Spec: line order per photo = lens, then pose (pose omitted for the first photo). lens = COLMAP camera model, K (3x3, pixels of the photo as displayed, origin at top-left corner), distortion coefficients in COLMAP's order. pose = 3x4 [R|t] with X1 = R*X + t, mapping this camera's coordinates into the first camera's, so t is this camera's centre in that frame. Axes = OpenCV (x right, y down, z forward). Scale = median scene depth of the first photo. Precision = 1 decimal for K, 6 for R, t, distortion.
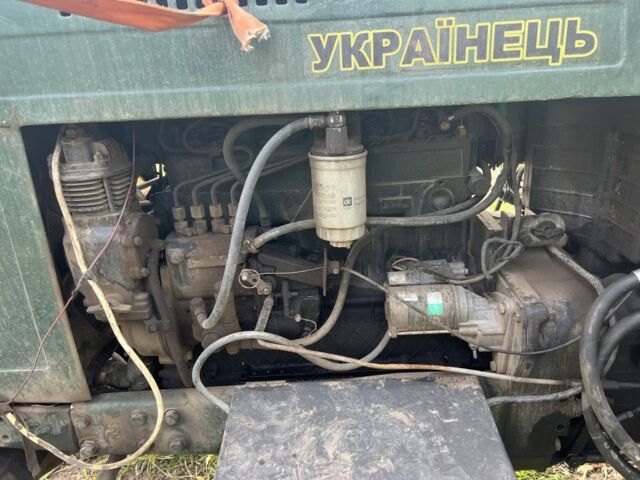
lens RADIAL K [[989.0, 0, 320.0], [0, 989.0, 240.0], [0, 0, 1]] dist [0.025156, -0.073267]
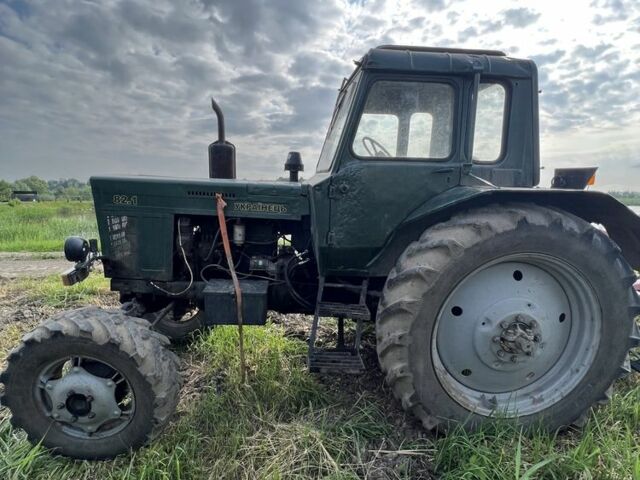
lens RADIAL K [[989.0, 0, 320.0], [0, 989.0, 240.0], [0, 0, 1]] dist [0.025156, -0.073267]
pose [[0.993288, 0.113551, -0.022008, 0.444535], [-0.114344, 0.992679, -0.038908, 0.101543], [0.017429, 0.041163, 0.999000, -3.164896]]
